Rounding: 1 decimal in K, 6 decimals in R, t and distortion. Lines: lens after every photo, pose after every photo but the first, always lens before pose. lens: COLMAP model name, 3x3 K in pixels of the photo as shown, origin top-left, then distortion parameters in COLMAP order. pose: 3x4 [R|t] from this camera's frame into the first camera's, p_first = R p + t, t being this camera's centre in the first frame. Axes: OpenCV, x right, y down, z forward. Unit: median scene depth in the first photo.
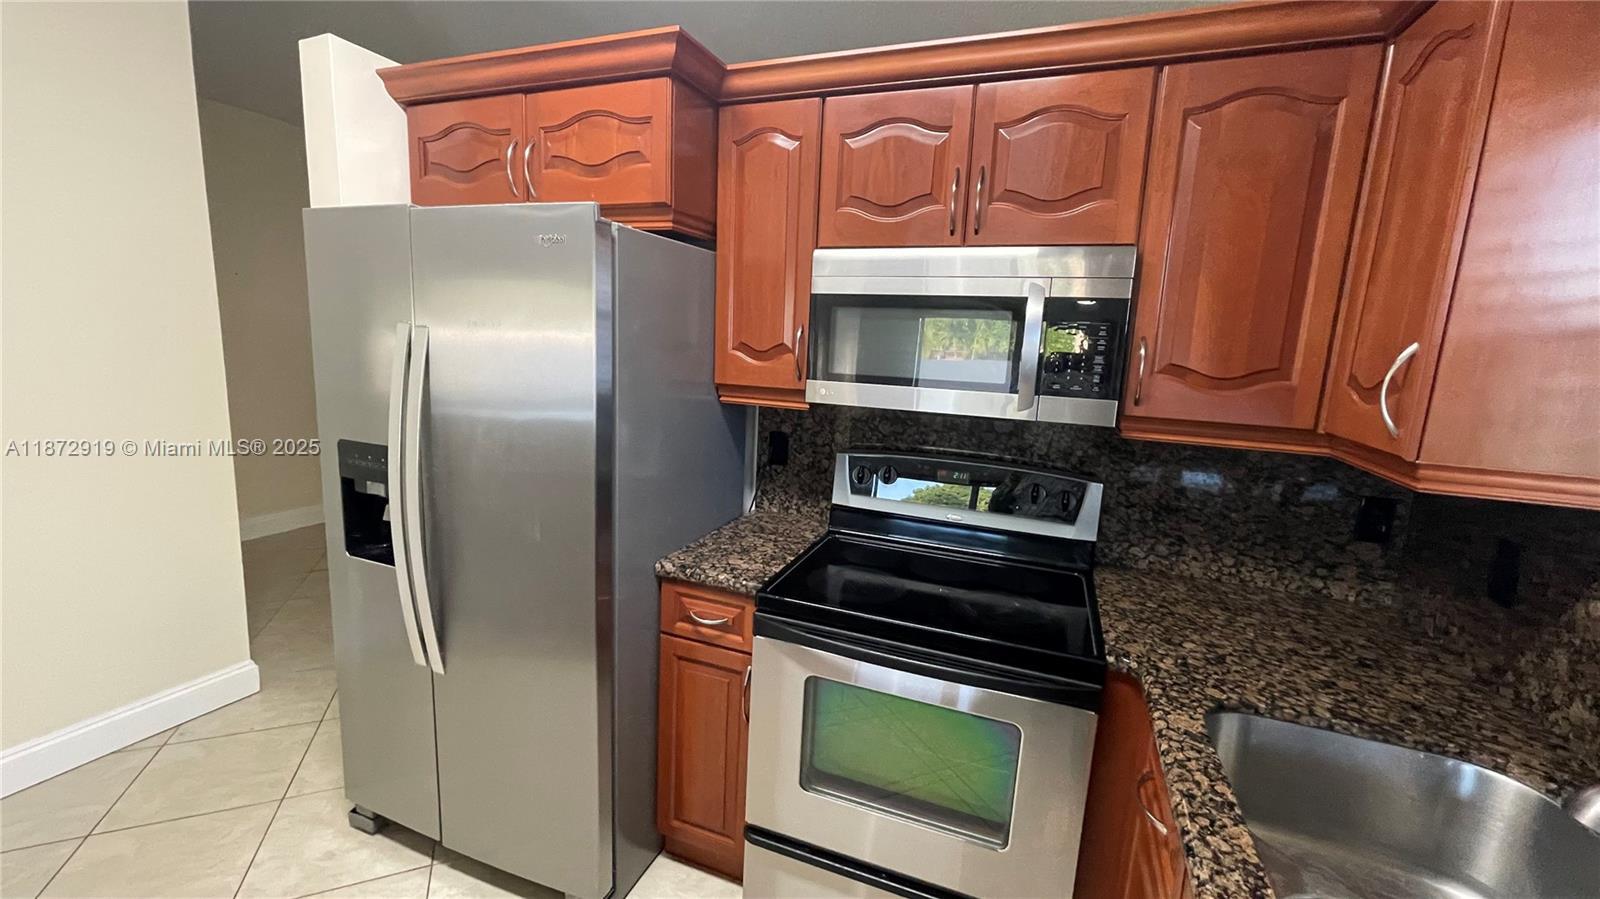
lens RADIAL K [[649.1, 0, 811.6], [0, 649.1, 451.4], [0, 0, 1]] dist [-0.003331, 0.001337]
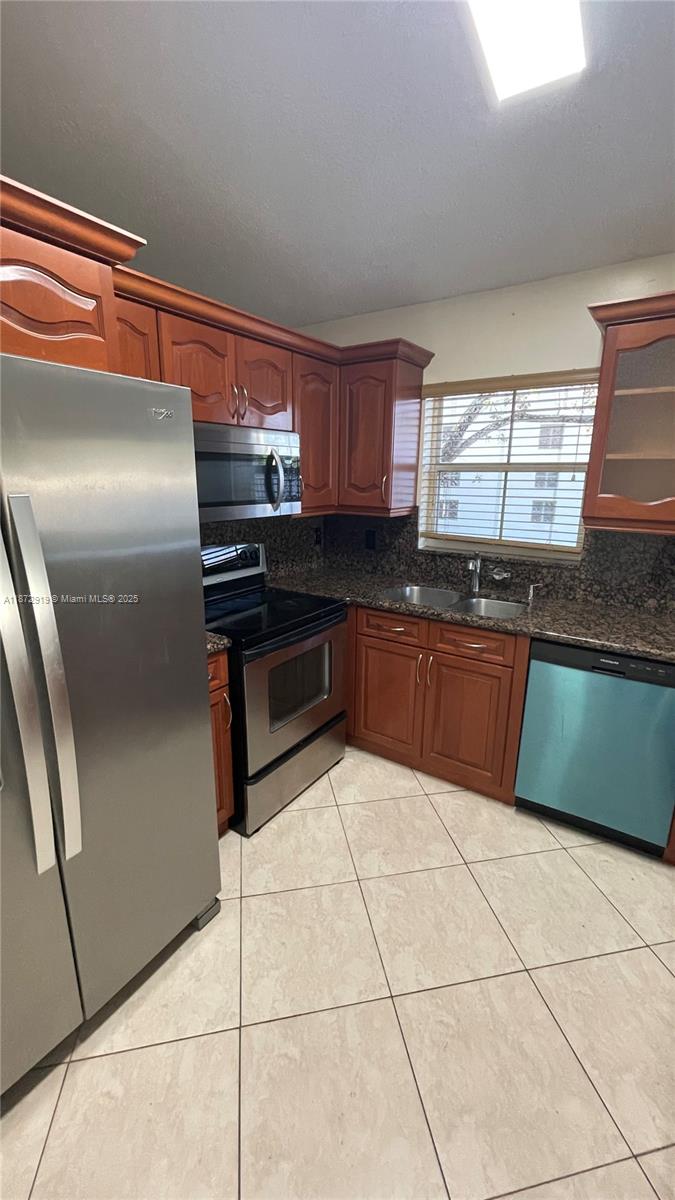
lens RADIAL K [[486.8, 0, 332.8], [0, 486.8, 601.8], [0, 0, 1]] dist [-0.003331, 0.001337]
pose [[0.228631, -0.293848, 0.928106, -1.163378], [0.168896, 0.950873, 0.259451, -0.160748], [-0.958750, 0.097435, 0.267029, 0.440717]]
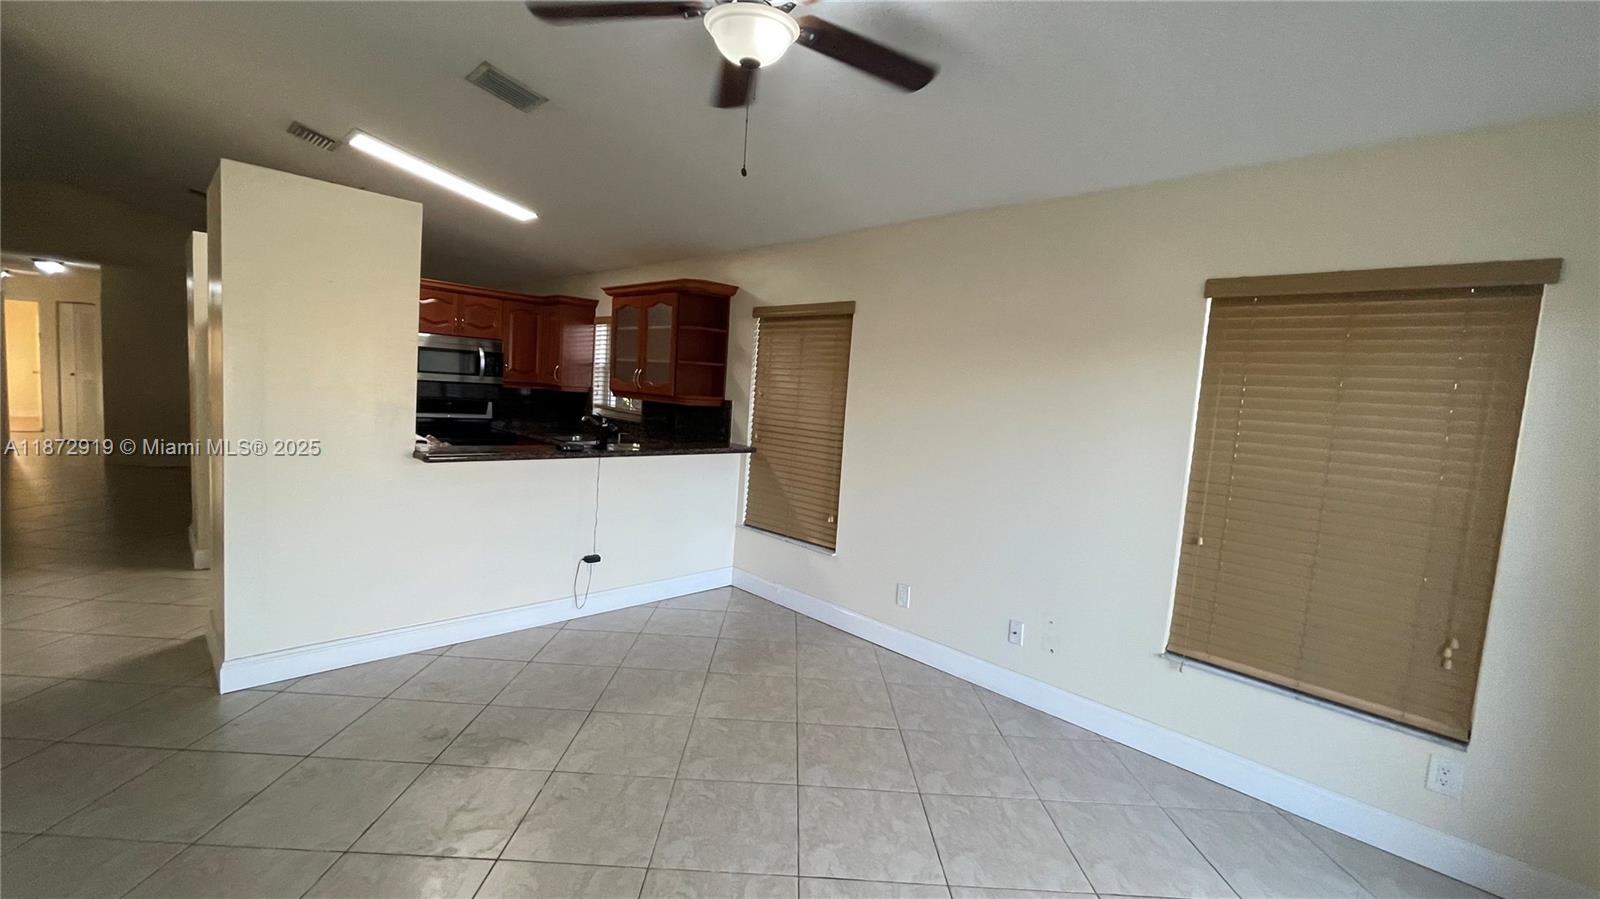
lens RADIAL K [[649.1, 0, 805.0], [0, 649.1, 447.8], [0, 0, 1]] dist [-0.003331, 0.001337]
pose [[0.413162, -0.107120, 0.904335, -2.404255], [0.109958, 0.991660, 0.067227, 0.286258], [-0.903995, 0.071663, 0.421495, -2.343723]]
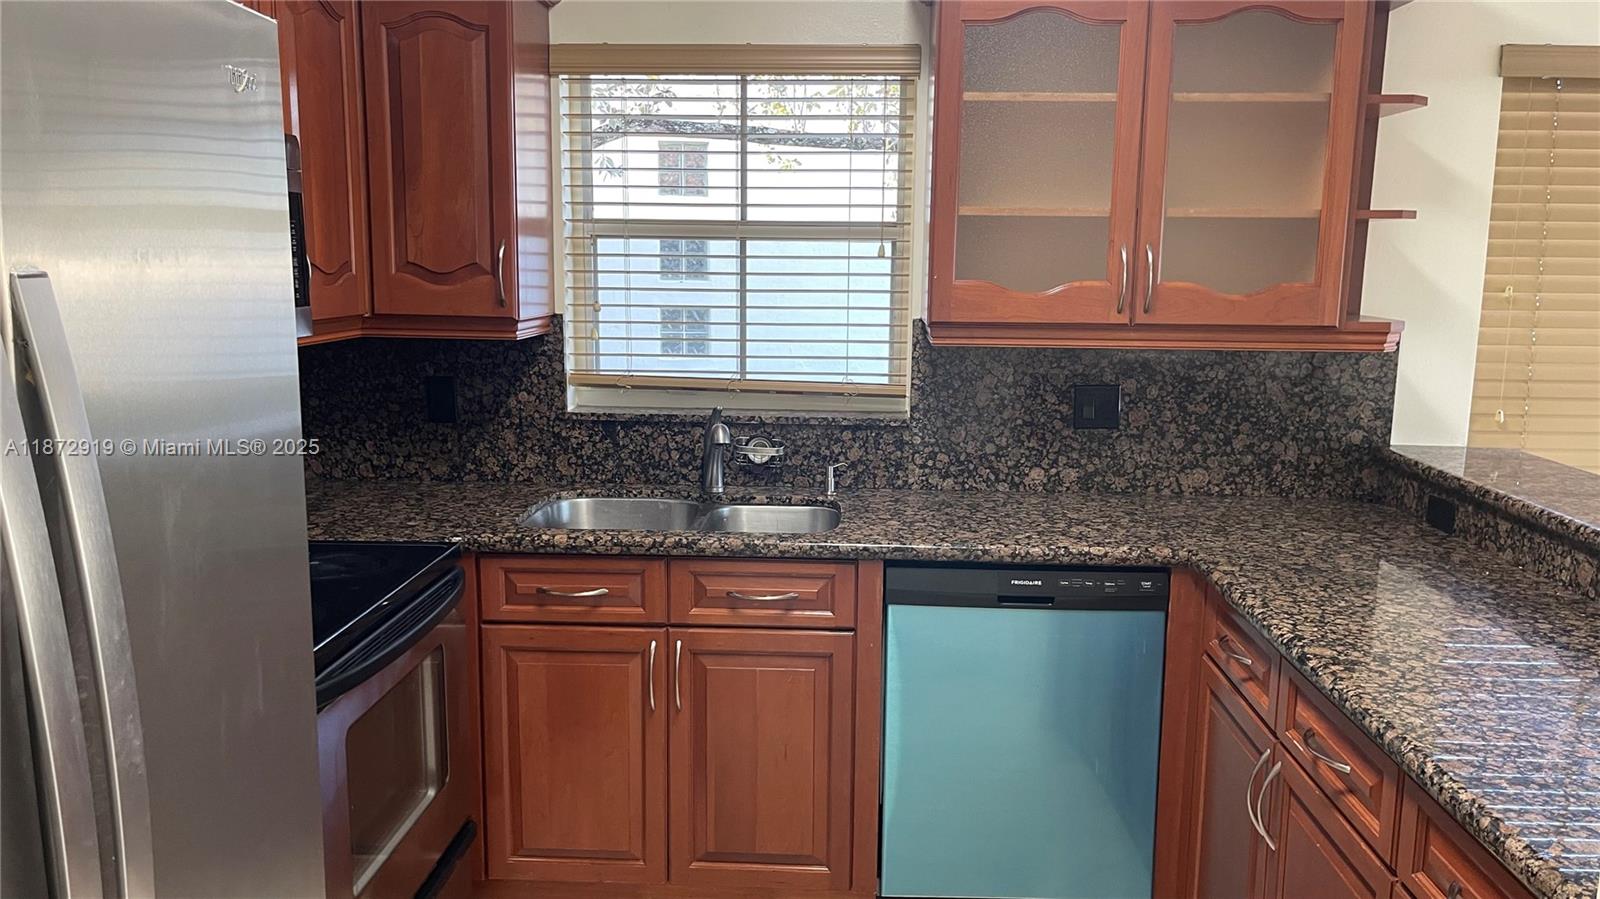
lens RADIAL K [[1218.0, 0, 804.8], [0, 1218.0, 464.0], [0, 0, 1]] dist [0.064570, -0.021737]
pose [[-0.314886, -0.209904, 0.925628, -1.325754], [0.135326, 0.955346, 0.262679, -0.215253], [-0.939433, 0.207975, -0.272420, 0.826243]]
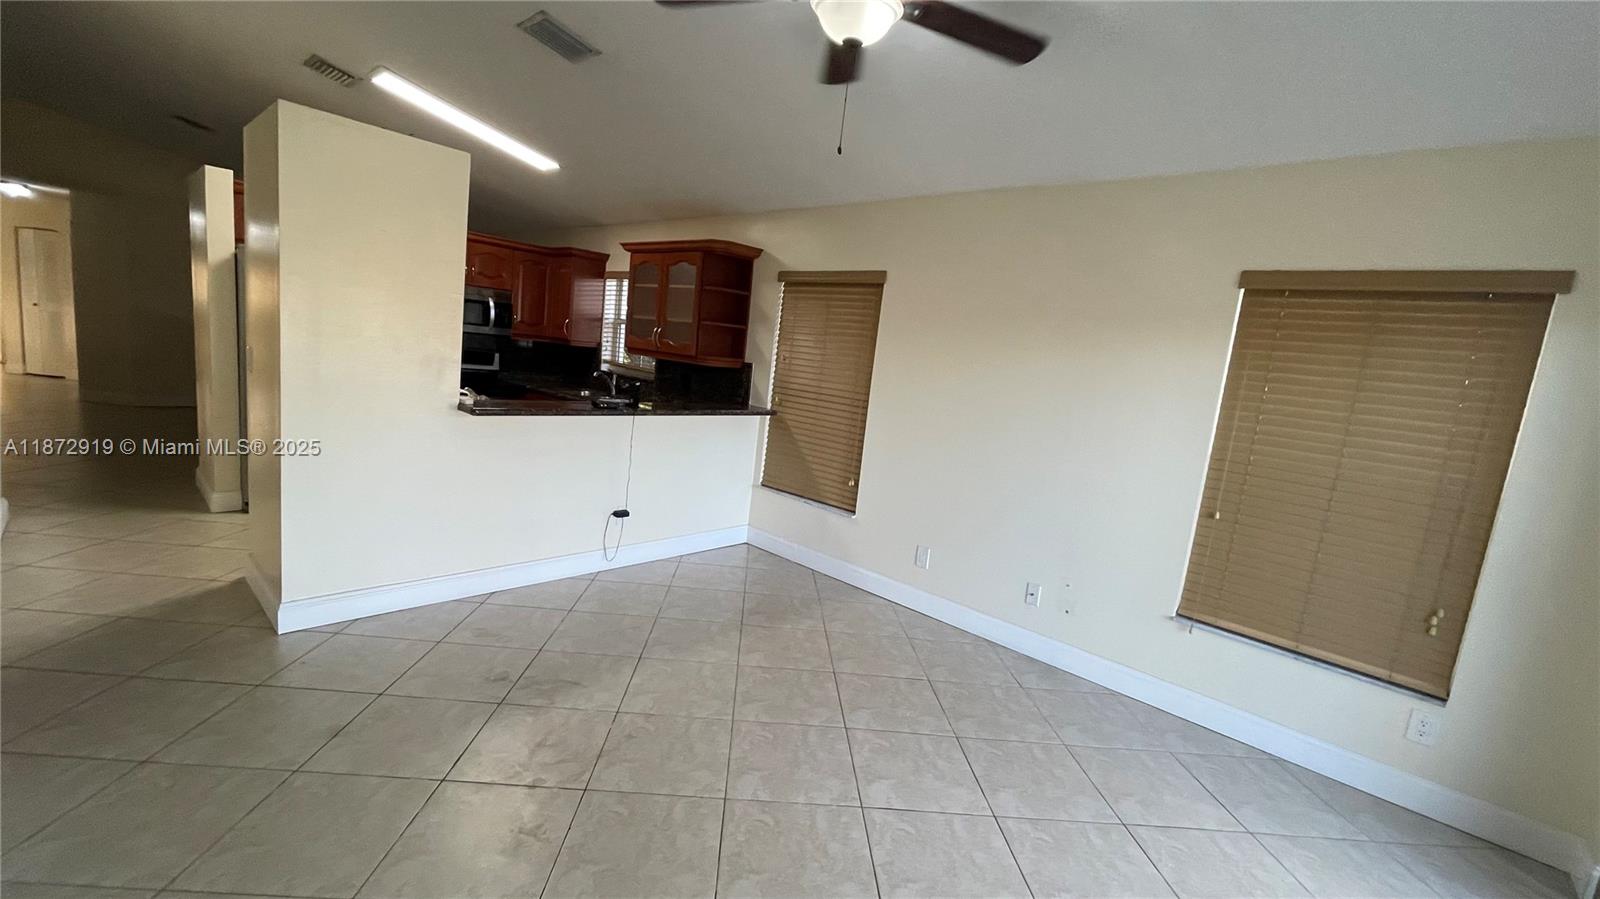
lens RADIAL K [[649.1, 0, 803.0], [0, 649.1, 447.1], [0, 0, 1]] dist [-0.003331, 0.001337]
pose [[0.377902, -0.148121, 0.913920, -2.569136], [0.070353, 0.988860, 0.131176, 0.240060], [-0.923169, 0.014726, 0.384113, -2.164549]]
